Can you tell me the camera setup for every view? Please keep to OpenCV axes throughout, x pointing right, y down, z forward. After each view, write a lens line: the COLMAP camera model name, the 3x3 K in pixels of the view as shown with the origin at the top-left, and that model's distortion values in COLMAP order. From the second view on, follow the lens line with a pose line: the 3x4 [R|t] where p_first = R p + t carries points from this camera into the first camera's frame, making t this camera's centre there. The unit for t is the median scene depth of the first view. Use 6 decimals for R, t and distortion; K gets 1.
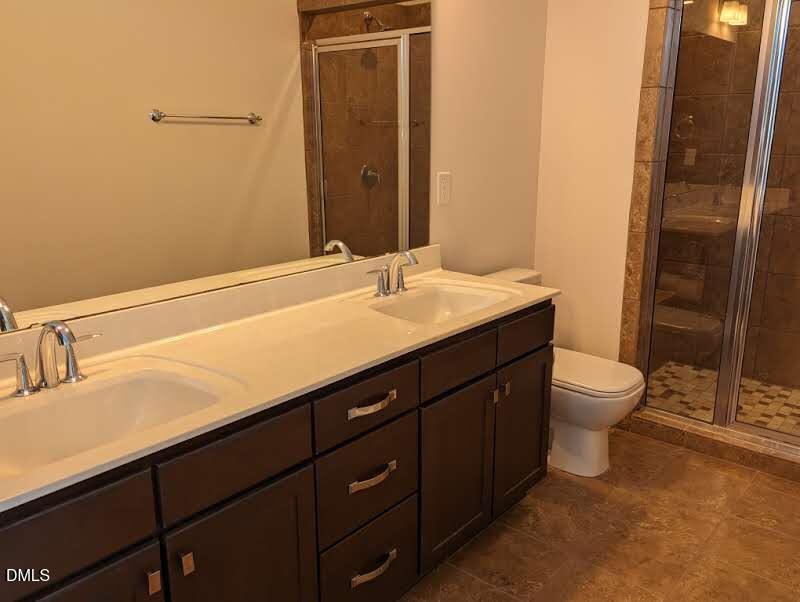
lens RADIAL K [[662.0, 0, 400.0], [0, 662.0, 301.0], [0, 0, 1]] dist [0.123742, -0.000629]
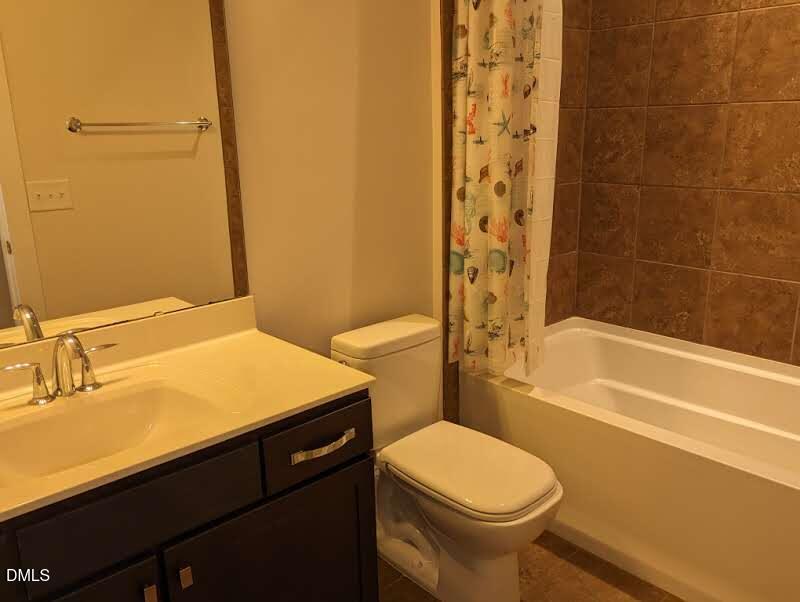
lens RADIAL K [[642.3, 0, 400.3], [0, 642.3, 320.1], [0, 0, 1]] dist [0.003851, 0.004739]
pose [[0.993915, 0.010735, -0.109628, 0.101247], [-0.006634, 0.999267, 0.037708, -0.029757], [0.109953, -0.036752, 0.993257, 0.112261]]
